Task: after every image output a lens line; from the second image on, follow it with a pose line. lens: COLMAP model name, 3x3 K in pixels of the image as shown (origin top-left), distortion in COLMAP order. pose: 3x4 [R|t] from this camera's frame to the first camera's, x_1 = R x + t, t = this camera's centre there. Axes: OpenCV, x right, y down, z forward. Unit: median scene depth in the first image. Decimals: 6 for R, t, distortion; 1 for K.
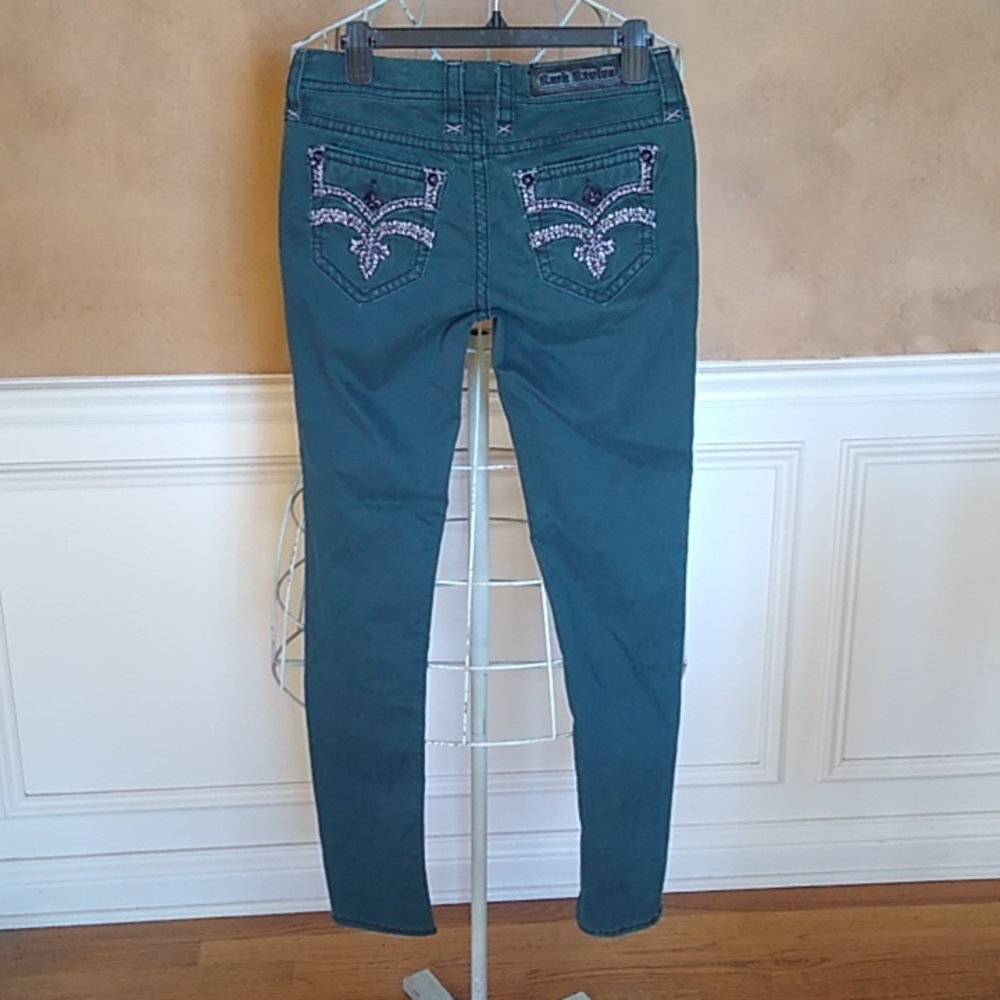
lens RADIAL K [[1706.7, 0, 500.0], [0, 1706.7, 500.0], [0, 0, 1]] dist [0.116436, -0.351707]
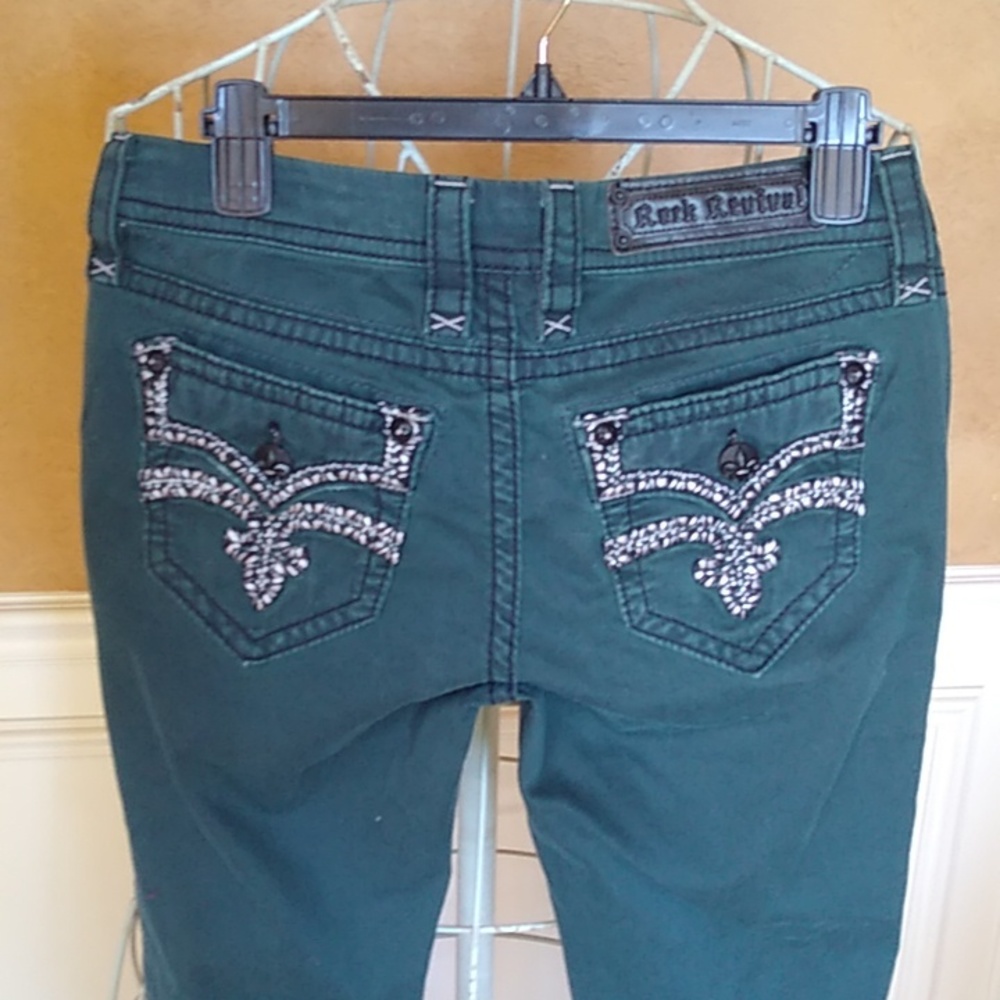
lens RADIAL K [[1706.7, 0, 500.0], [0, 1706.7, 500.0], [0, 0, 1]] dist [0.116436, -0.351707]
pose [[0.999585, 0.010411, 0.026869, -0.024385], [-0.011950, 0.998257, 0.057786, -0.192759], [-0.026221, -0.058083, 0.997967, 0.531762]]
